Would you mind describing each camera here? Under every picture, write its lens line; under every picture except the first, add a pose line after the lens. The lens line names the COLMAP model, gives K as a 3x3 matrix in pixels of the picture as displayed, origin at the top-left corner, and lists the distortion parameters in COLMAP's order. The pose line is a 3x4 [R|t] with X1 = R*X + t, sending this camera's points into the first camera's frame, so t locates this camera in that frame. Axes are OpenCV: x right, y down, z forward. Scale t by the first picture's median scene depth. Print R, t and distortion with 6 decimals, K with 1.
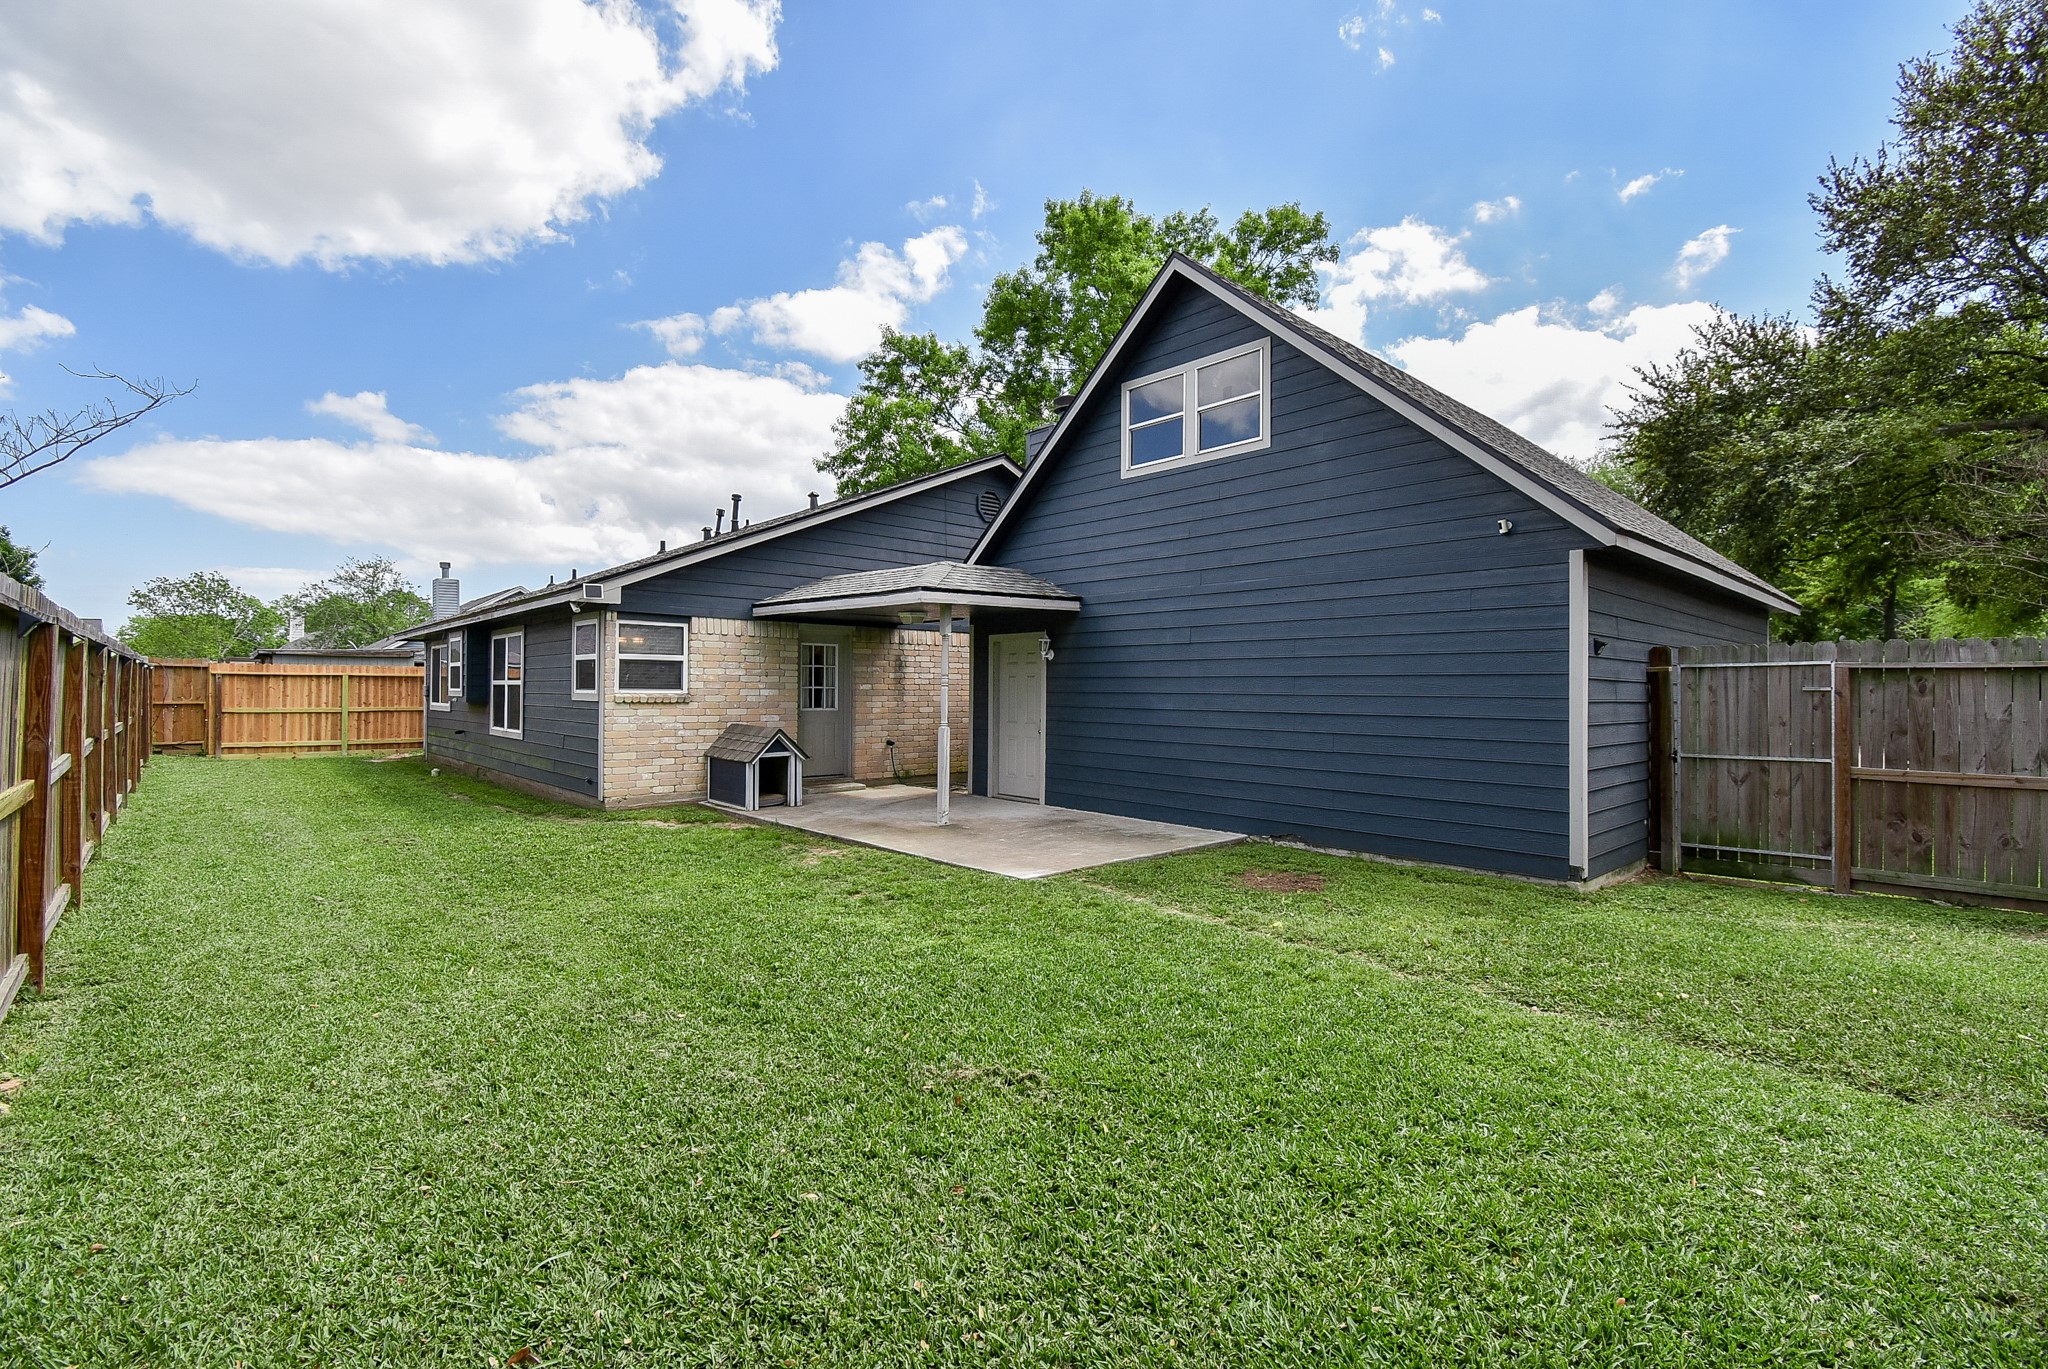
lens RADIAL K [[906.5, 0, 1021.4], [0, 906.5, 675.1], [0, 0, 1]] dist [0.024377, -0.030444]
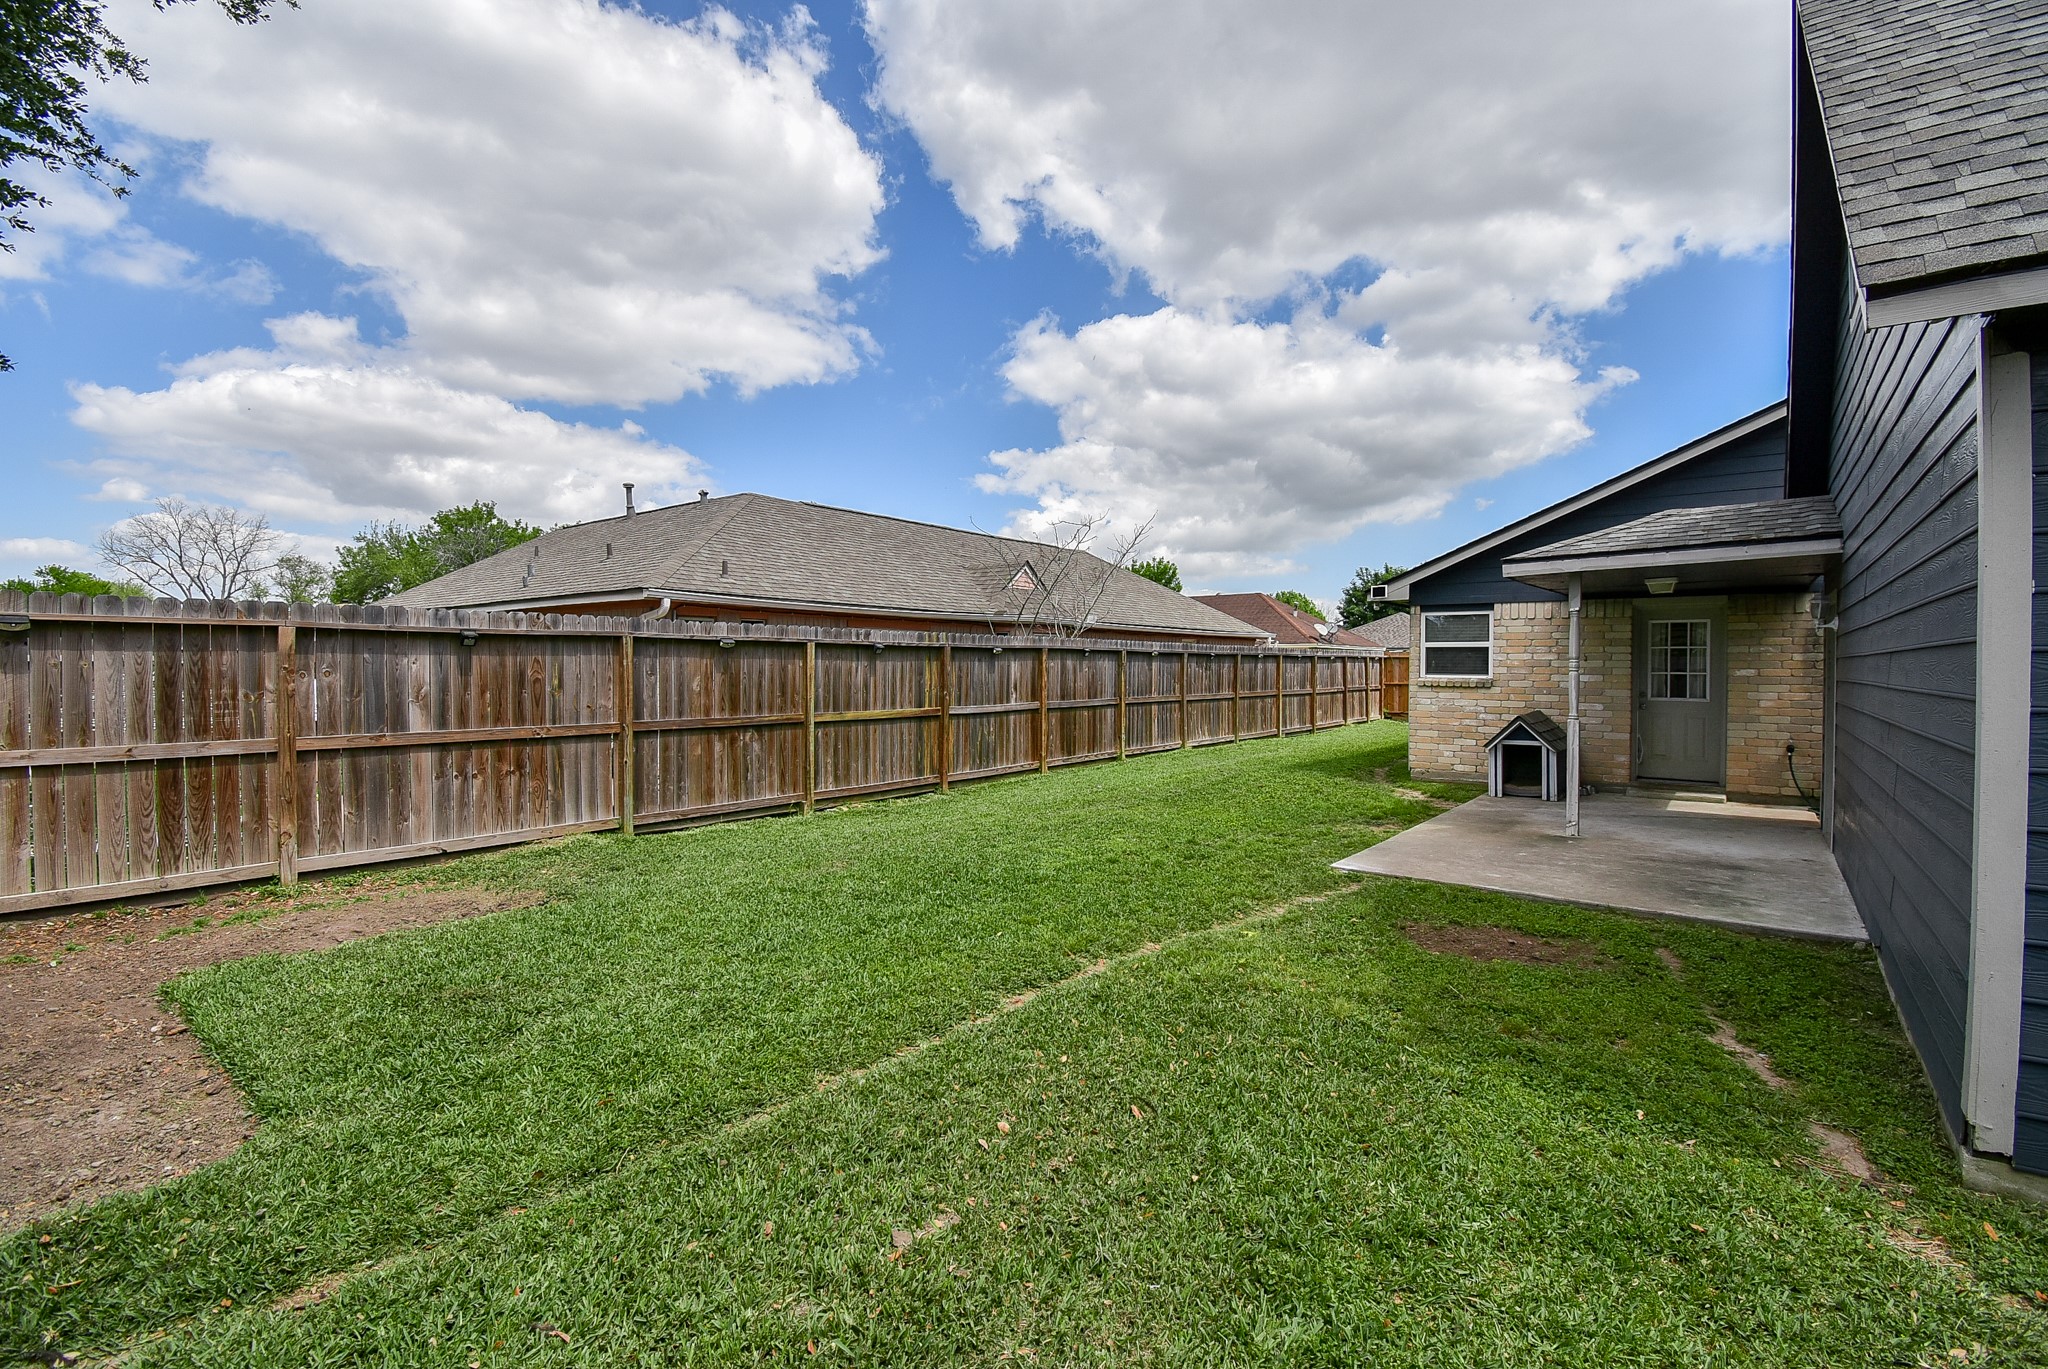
lens RADIAL K [[899.6, 0, 1020.9], [0, 899.6, 673.0], [0, 0, 1]] dist [0.020359, -0.025034]
pose [[0.154140, 0.001438, -0.988048, 0.476730], [0.010904, 0.999936, 0.003156, 0.004259], [0.987989, -0.011260, 0.154114, 0.268543]]
